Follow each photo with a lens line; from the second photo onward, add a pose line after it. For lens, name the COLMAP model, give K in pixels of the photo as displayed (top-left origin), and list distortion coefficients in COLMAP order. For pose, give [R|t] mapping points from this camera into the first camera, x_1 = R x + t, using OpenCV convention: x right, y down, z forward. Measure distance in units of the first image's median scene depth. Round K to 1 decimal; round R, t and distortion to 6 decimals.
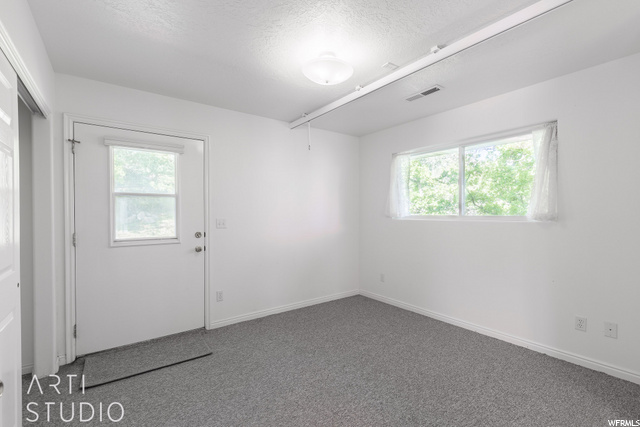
lens RADIAL K [[287.9, 0, 319.0], [0, 287.9, 214.2], [0, 0, 1]] dist [-0.002119, -0.000033]
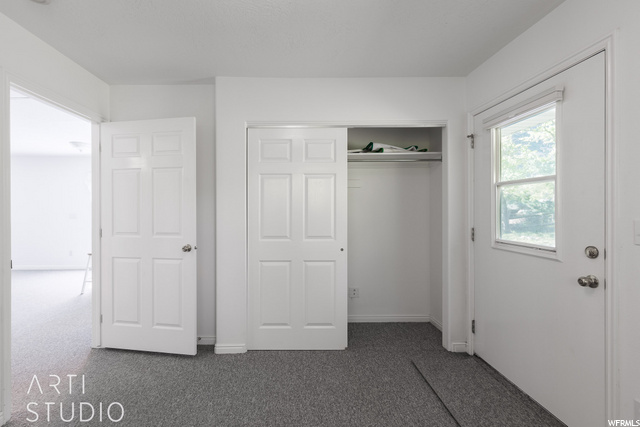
lens RADIAL K [[268.2, 0, 291.7], [0, 268.2, 210.4], [0, 0, 1]] dist [0.001231, 0.000058]
pose [[-0.599733, -0.006153, -0.800176, 0.247686], [-0.005098, 0.999980, -0.003868, 0.006565], [0.800184, 0.001759, -0.599752, 0.906202]]
